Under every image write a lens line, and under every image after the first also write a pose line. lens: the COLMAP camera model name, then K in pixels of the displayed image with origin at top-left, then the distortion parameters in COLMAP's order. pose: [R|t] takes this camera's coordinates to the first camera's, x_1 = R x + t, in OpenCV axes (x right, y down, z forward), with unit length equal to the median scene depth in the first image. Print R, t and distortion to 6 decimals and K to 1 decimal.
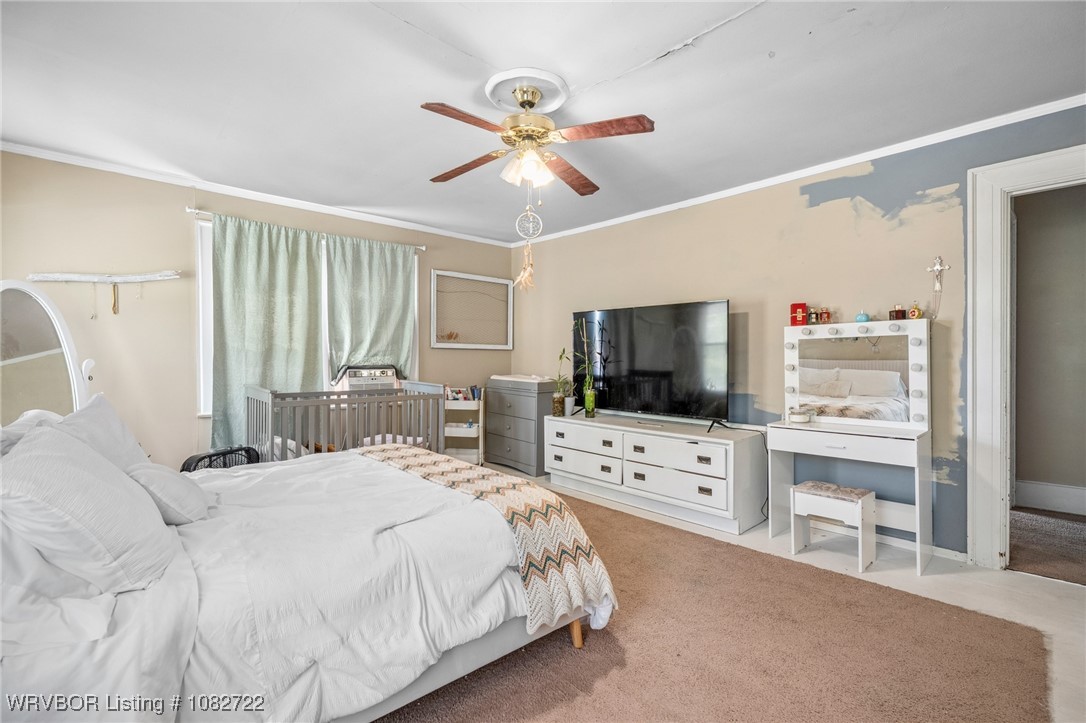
lens RADIAL K [[504.2, 0, 547.8], [0, 504.2, 355.4], [0, 0, 1]] dist [0.000619, 0.000426]
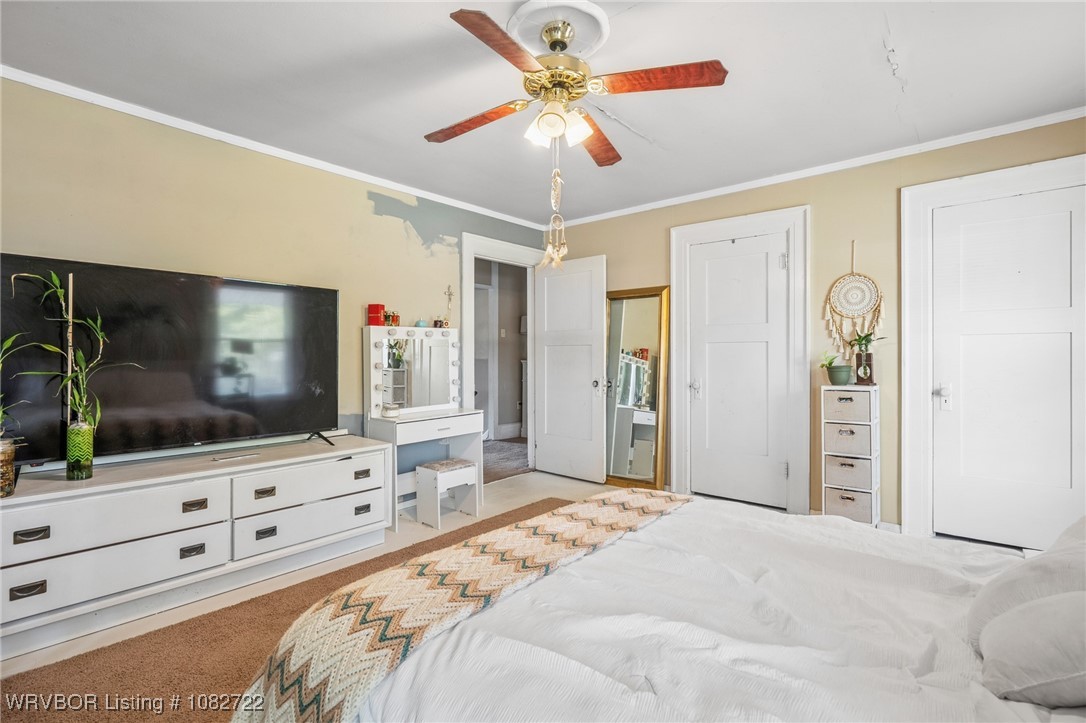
lens RADIAL K [[510.7, 0, 544.7], [0, 510.7, 358.5], [0, 0, 1]] dist [-0.003237, -0.000351]
pose [[-0.128523, -0.001208, 0.991706, -0.595660], [-0.000921, 0.999999, 0.001098, 0.007206], [-0.991706, -0.000772, -0.128524, 0.795418]]
